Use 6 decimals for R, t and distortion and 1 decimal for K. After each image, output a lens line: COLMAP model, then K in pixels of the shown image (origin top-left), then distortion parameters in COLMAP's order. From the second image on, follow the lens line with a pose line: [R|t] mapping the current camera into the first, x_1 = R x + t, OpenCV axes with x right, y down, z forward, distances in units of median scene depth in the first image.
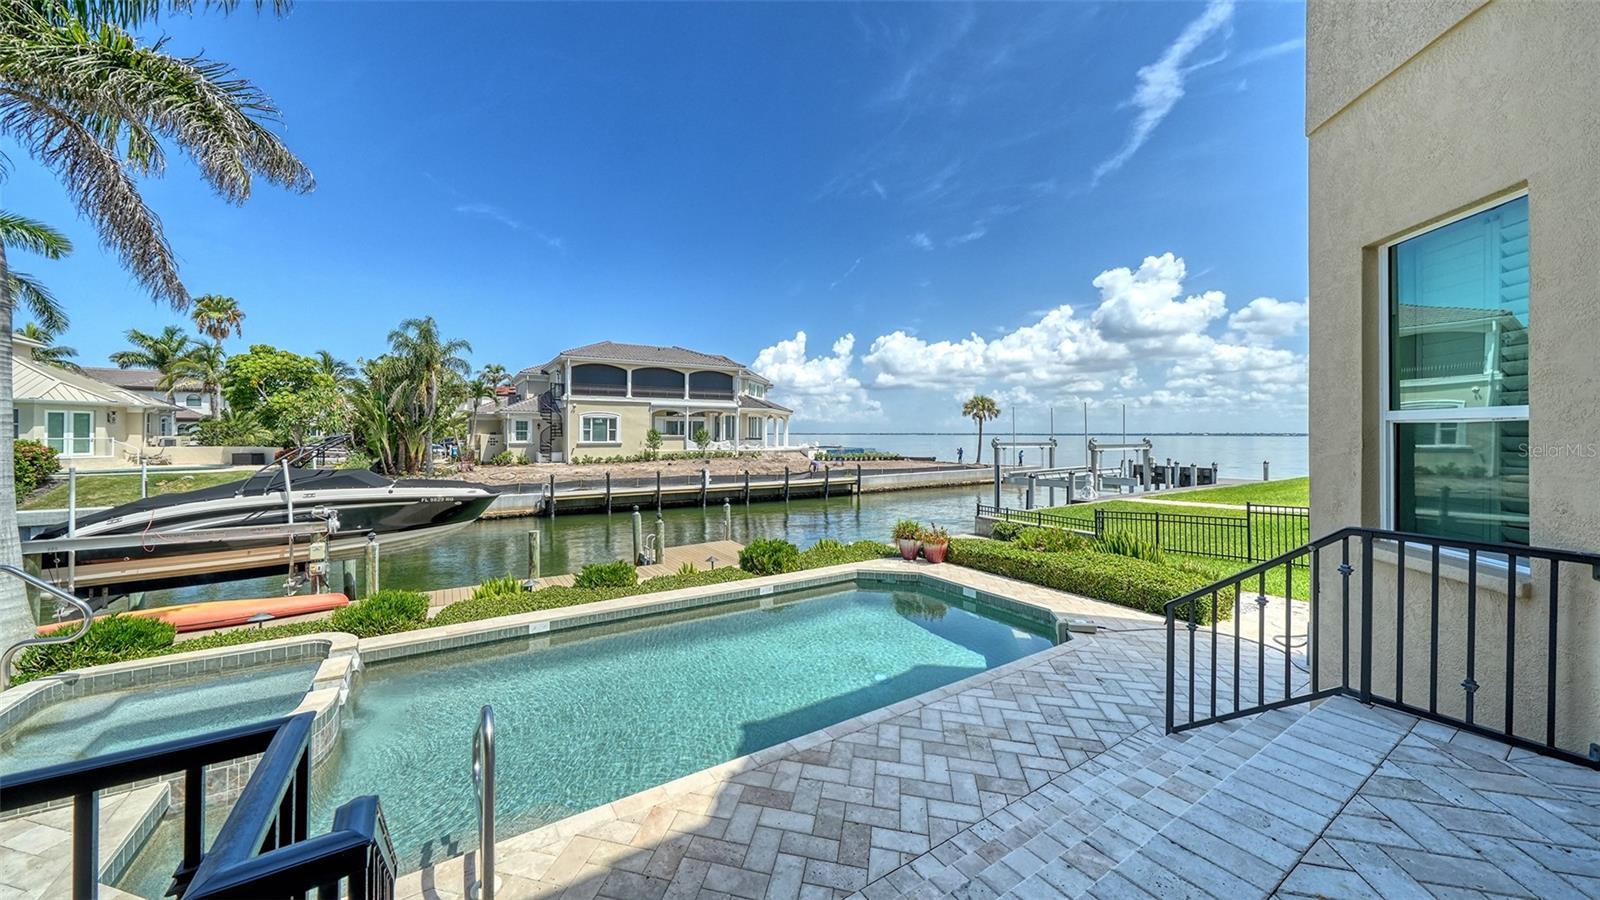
lens RADIAL K [[565.0, 0, 750.9], [0, 565.0, 440.4], [0, 0, 1]] dist [0.000770, 0.000167]
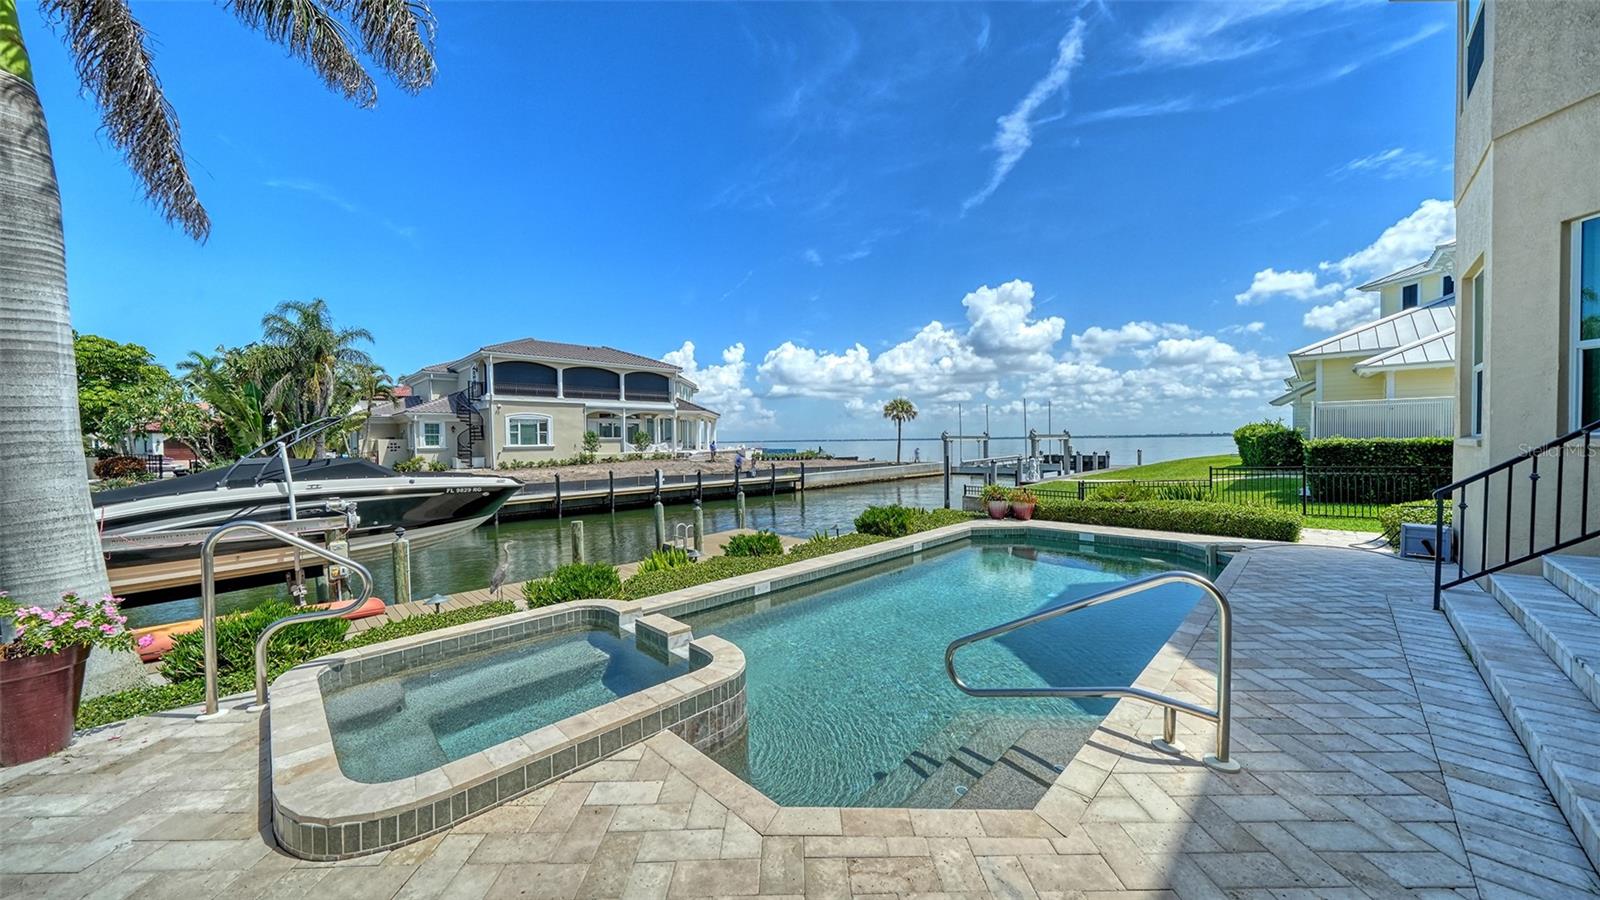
lens RADIAL K [[565.0, 0, 784.2], [0, 565.0, 453.3], [0, 0, 1]] dist [0.000770, 0.000167]
pose [[0.969315, -0.019115, 0.245076, -0.091010], [0.017955, 0.999815, 0.006965, 0.015889], [-0.245163, -0.002350, 0.969479, 0.011460]]
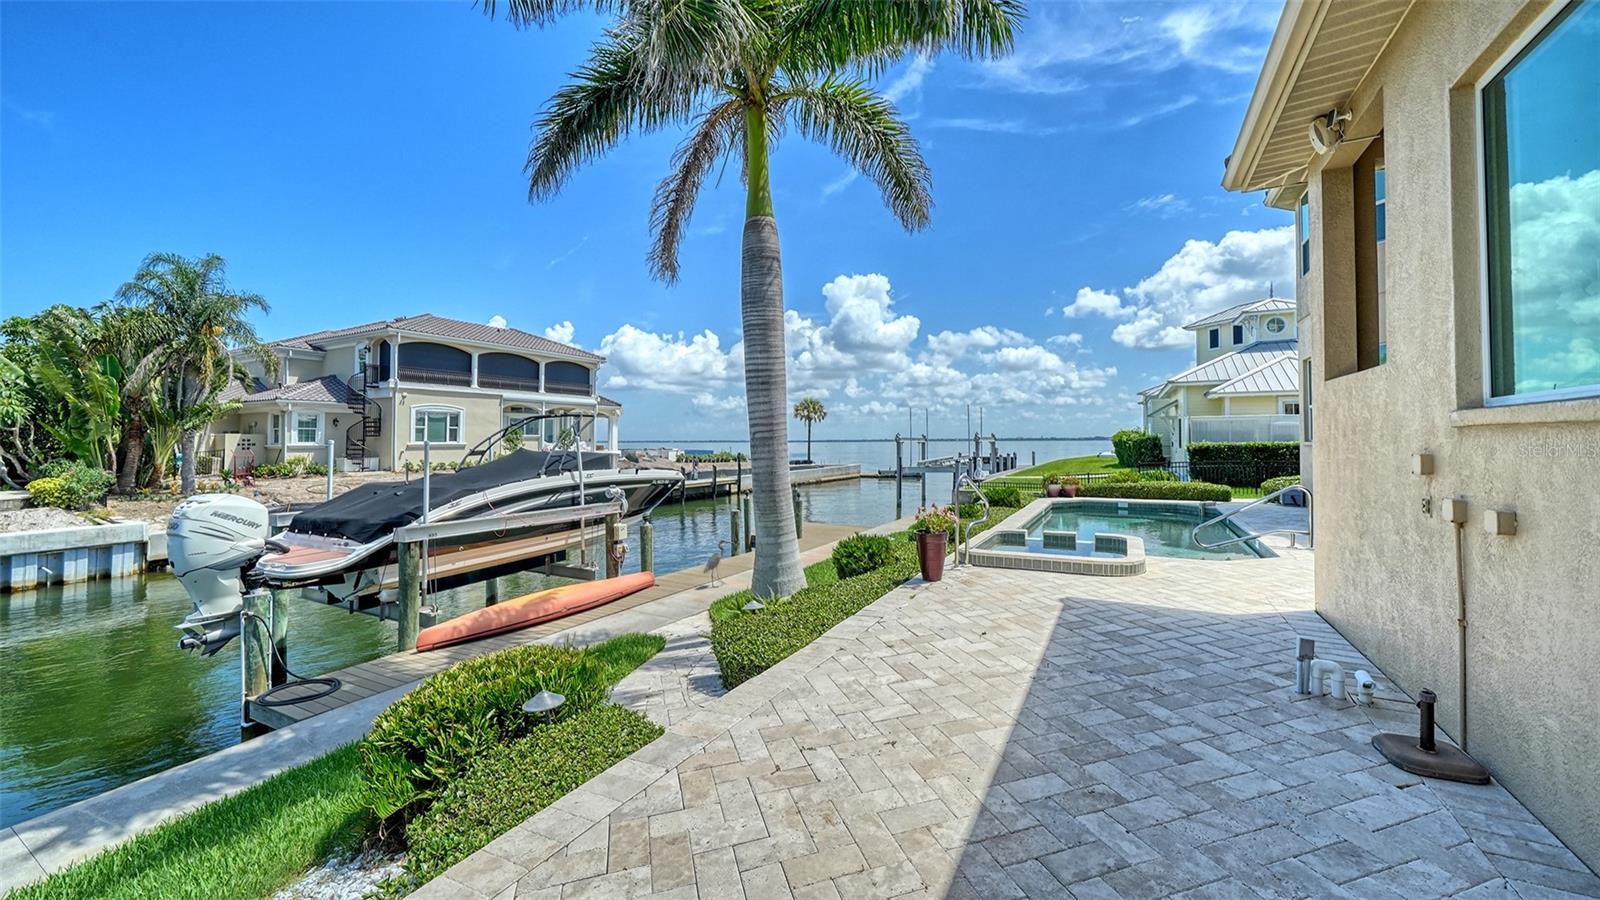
lens RADIAL K [[668.6, 0, 811.9], [0, 668.6, 441.2], [0, 0, 1]] dist [-0.053245, -0.000005]
pose [[0.838459, -0.003480, 0.544954, -0.316561], [0.010621, 0.999894, -0.009955, 0.014359], [-0.544861, 0.014135, 0.838407, -0.050099]]
